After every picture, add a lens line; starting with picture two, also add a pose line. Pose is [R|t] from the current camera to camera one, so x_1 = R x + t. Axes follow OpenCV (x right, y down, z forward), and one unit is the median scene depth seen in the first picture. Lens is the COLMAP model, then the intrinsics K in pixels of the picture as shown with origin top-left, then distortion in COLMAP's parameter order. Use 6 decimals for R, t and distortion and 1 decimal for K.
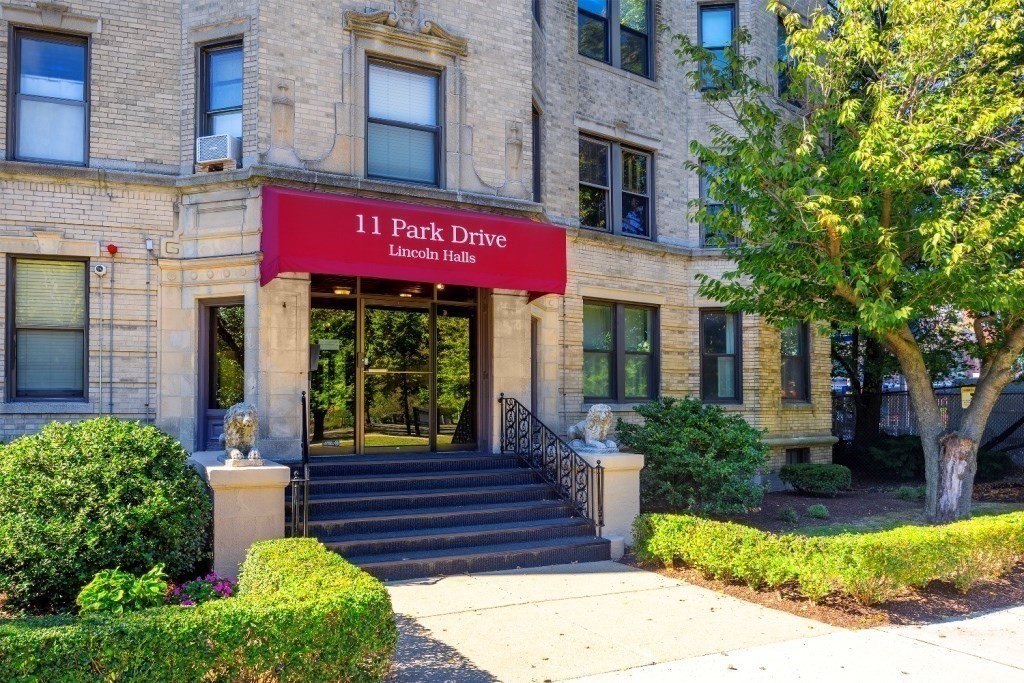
lens RADIAL K [[773.4, 0, 511.7], [0, 773.4, 391.7], [0, 0, 1]] dist [0.004392, -0.000357]
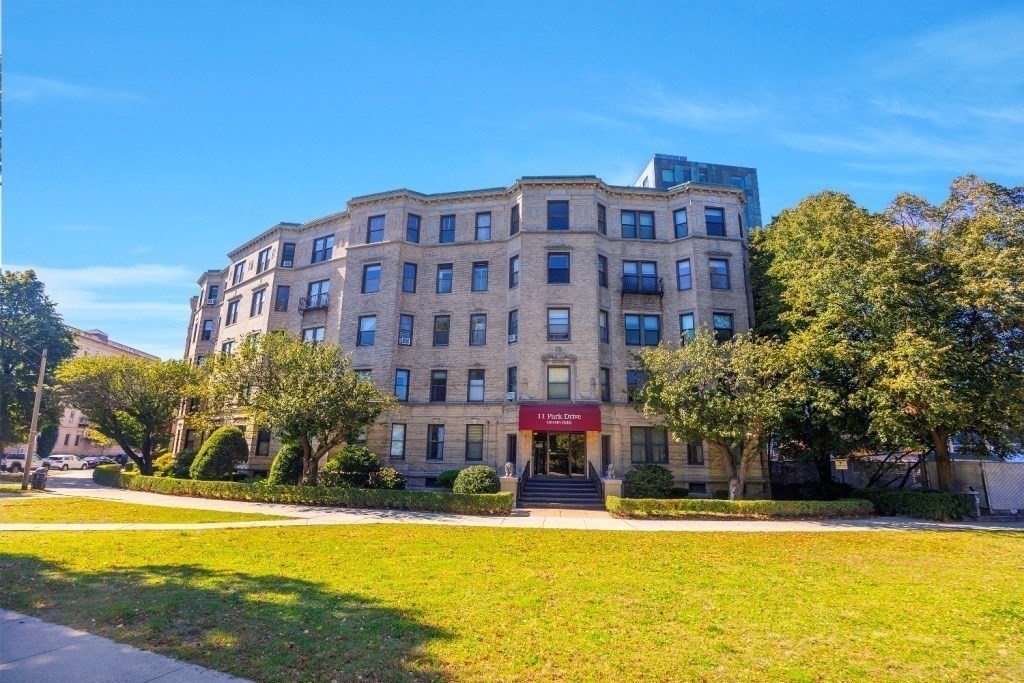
lens RADIAL K [[505.0, 0, 512.0], [0, 505.0, 341.5], [0, 0, 1]] dist [0.000089, 0.000010]
pose [[0.860475, -0.102333, -0.499110, 0.921897], [-0.005951, 0.977536, -0.210686, -0.041294], [0.509458, 0.184260, 0.840536, -1.191677]]
